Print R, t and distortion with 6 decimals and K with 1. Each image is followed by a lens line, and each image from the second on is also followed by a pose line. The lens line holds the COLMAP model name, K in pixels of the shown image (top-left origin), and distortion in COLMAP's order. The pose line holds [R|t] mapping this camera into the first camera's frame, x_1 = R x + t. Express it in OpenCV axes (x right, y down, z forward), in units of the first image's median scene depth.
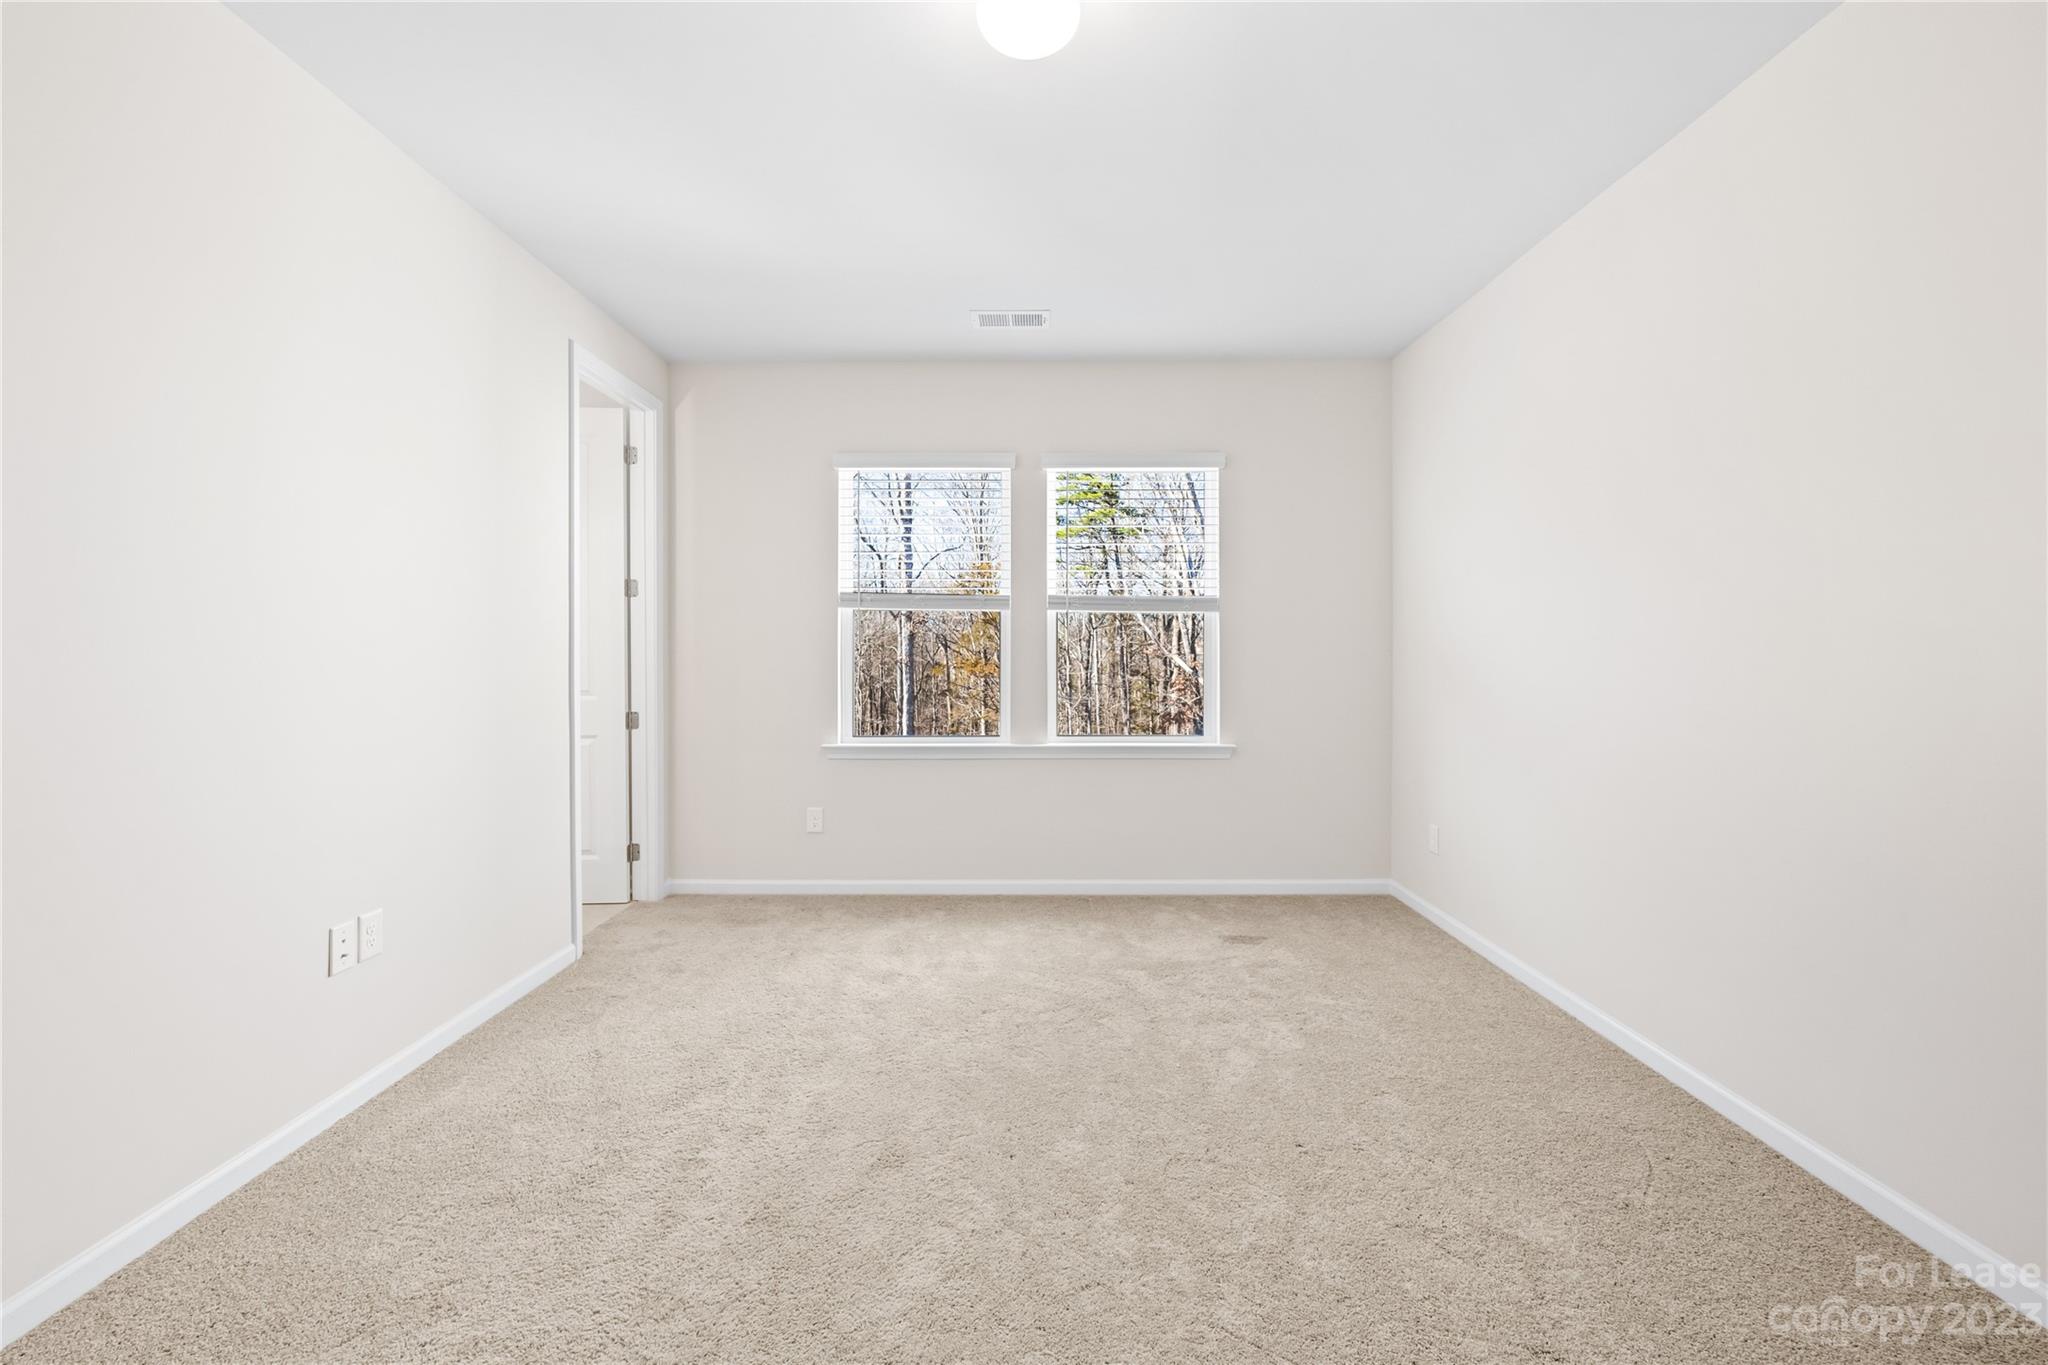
lens RADIAL K [[837.4, 0, 1028.7], [0, 837.4, 661.2], [0, 0, 1]] dist [-0.000792, 0.000040]
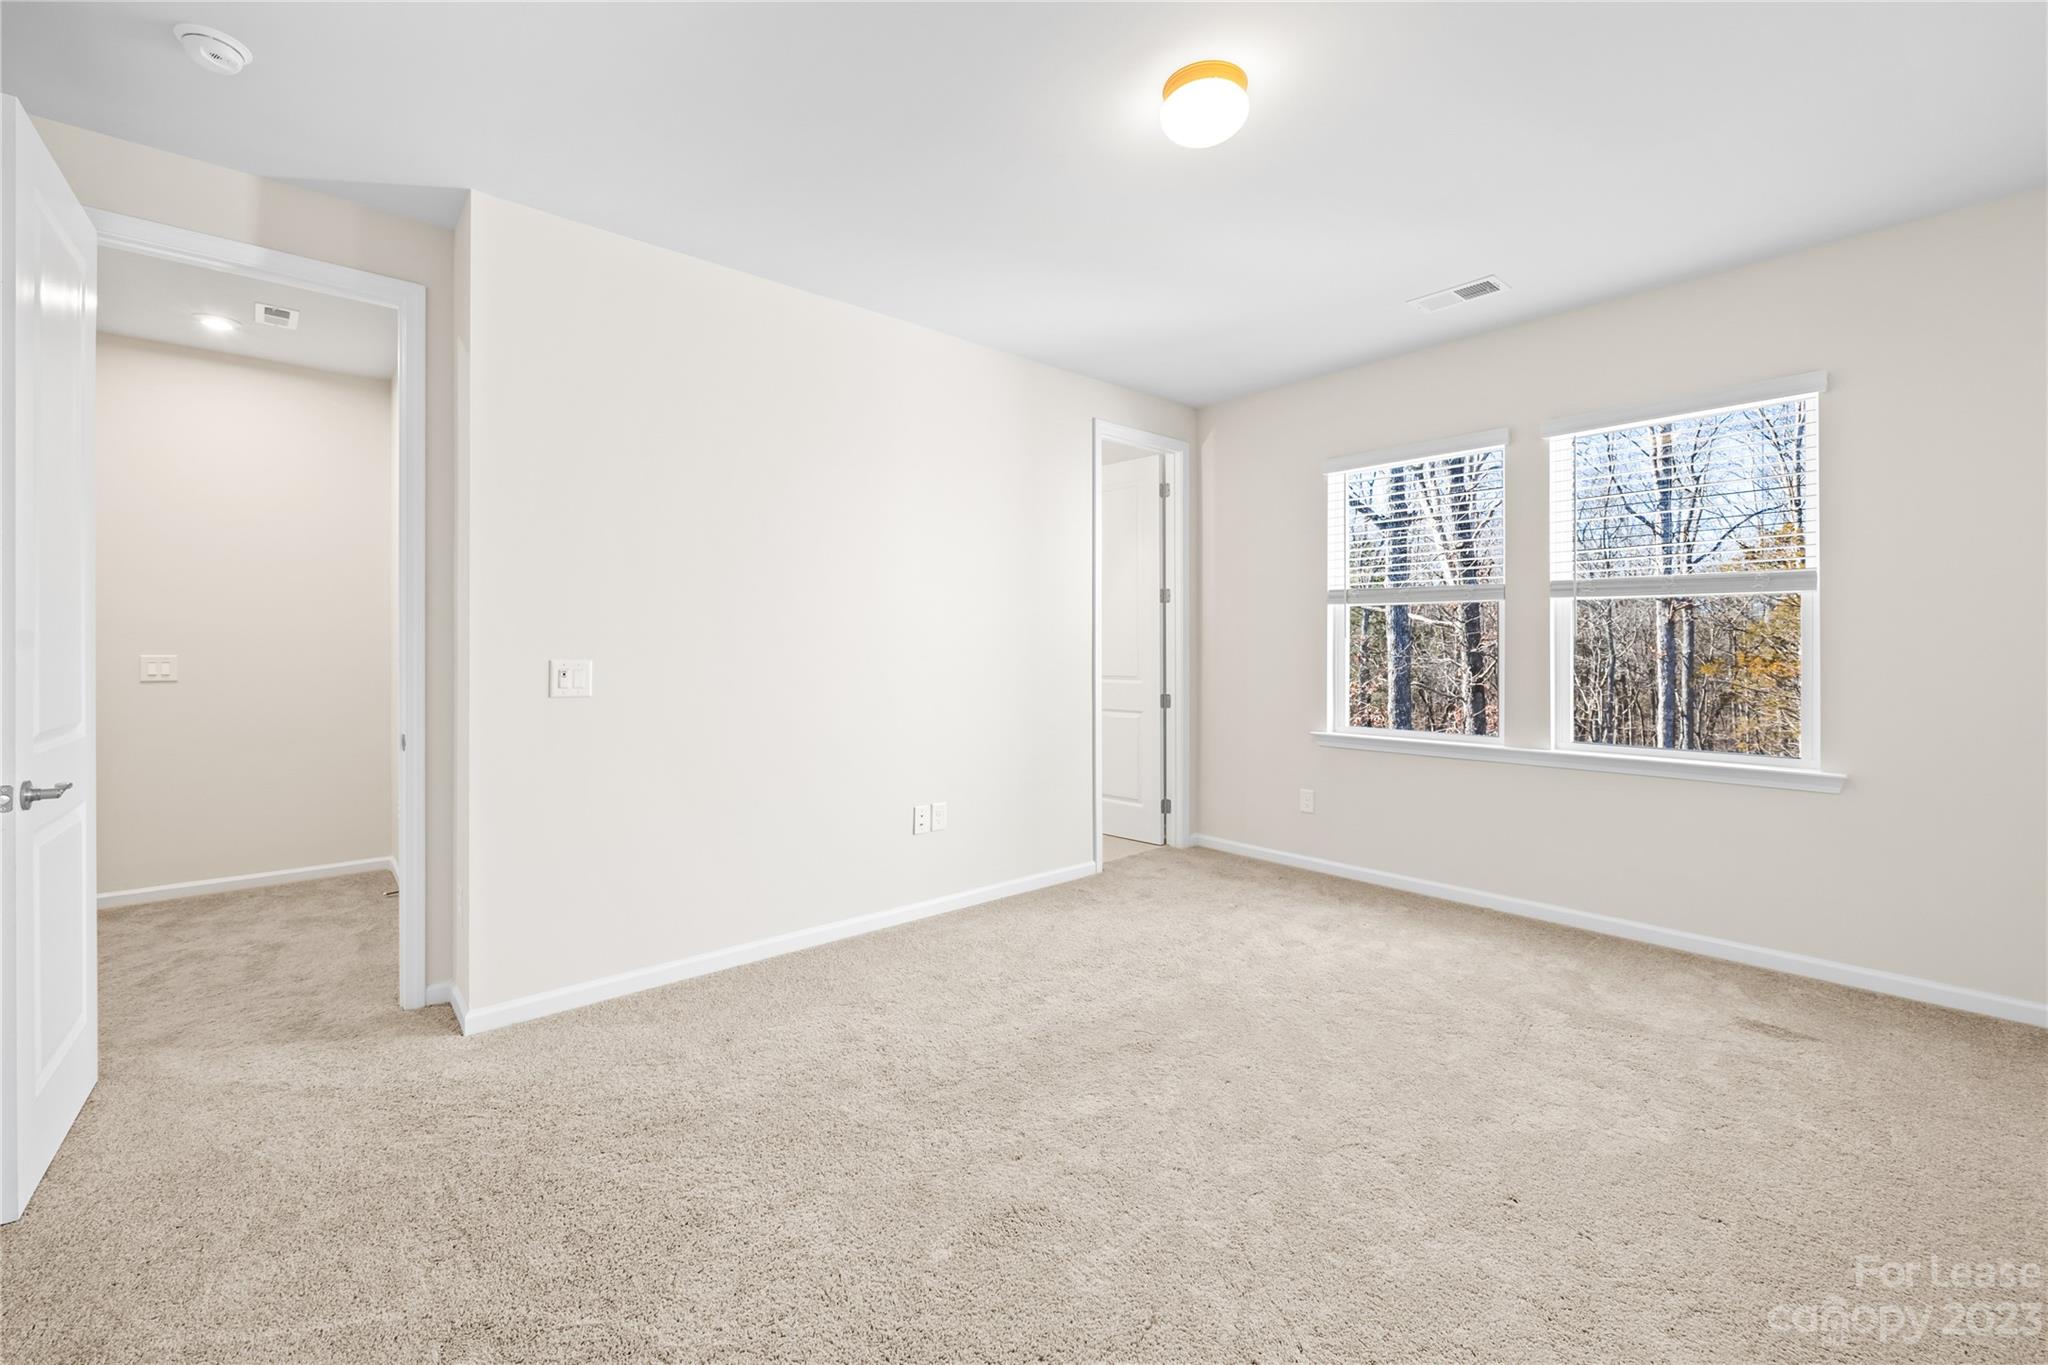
lens RADIAL K [[828.0, 0, 1025.7], [0, 828.0, 648.5], [0, 0, 1]] dist [0.000861, 0.000721]
pose [[0.673316, -0.000512, -0.739355, 0.306952], [-0.005013, 0.999974, -0.005258, -0.000500], [0.739338, 0.007247, 0.673296, 0.007160]]
